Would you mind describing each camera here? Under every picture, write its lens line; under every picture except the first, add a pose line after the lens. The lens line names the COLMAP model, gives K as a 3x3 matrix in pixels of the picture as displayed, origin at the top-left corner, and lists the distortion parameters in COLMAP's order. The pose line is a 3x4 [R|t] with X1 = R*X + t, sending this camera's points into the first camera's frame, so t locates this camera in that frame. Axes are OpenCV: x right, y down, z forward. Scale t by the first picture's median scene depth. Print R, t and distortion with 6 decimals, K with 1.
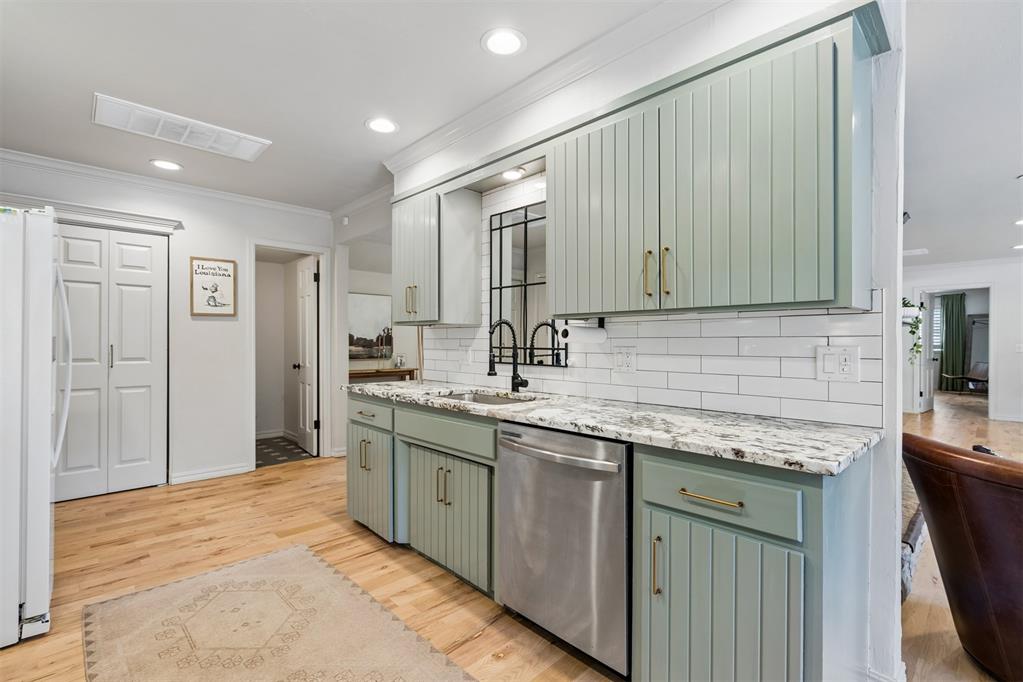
lens RADIAL K [[469.9, 0, 513.2], [0, 469.9, 339.4], [0, 0, 1]] dist [0.005172, 0.001348]
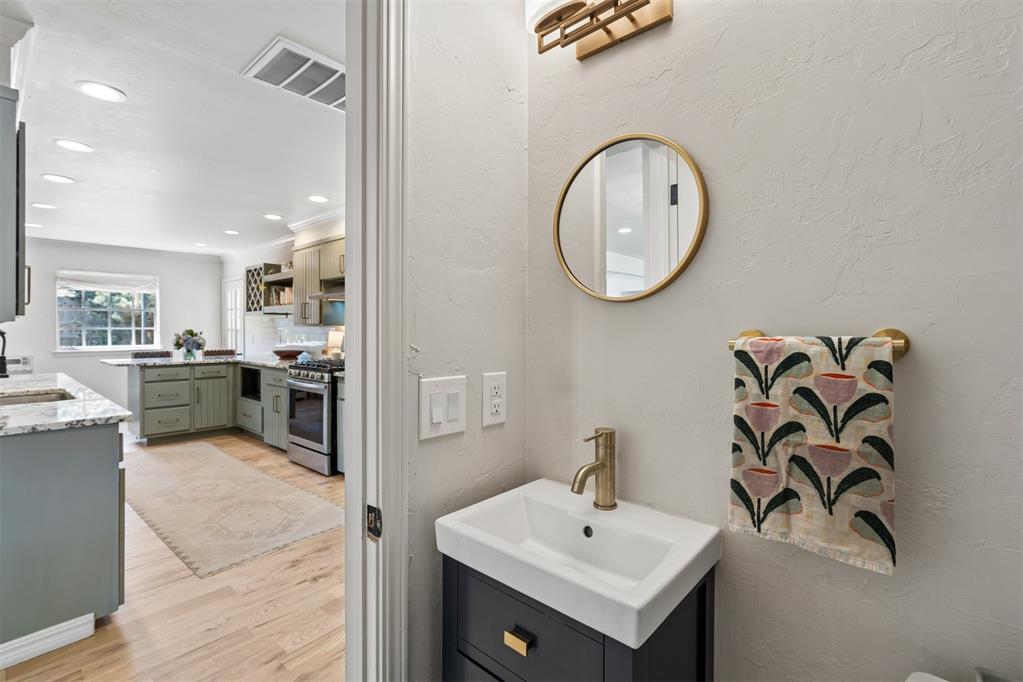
lens RADIAL K [[469.9, 0, 509.9], [0, 469.9, 334.5], [0, 0, 1]] dist [0.005172, 0.001348]
pose [[-0.996544, -0.004359, -0.082950, -1.023941], [-0.004974, 0.999962, 0.007210, -0.025218], [0.082915, 0.007598, -0.996528, 2.081201]]
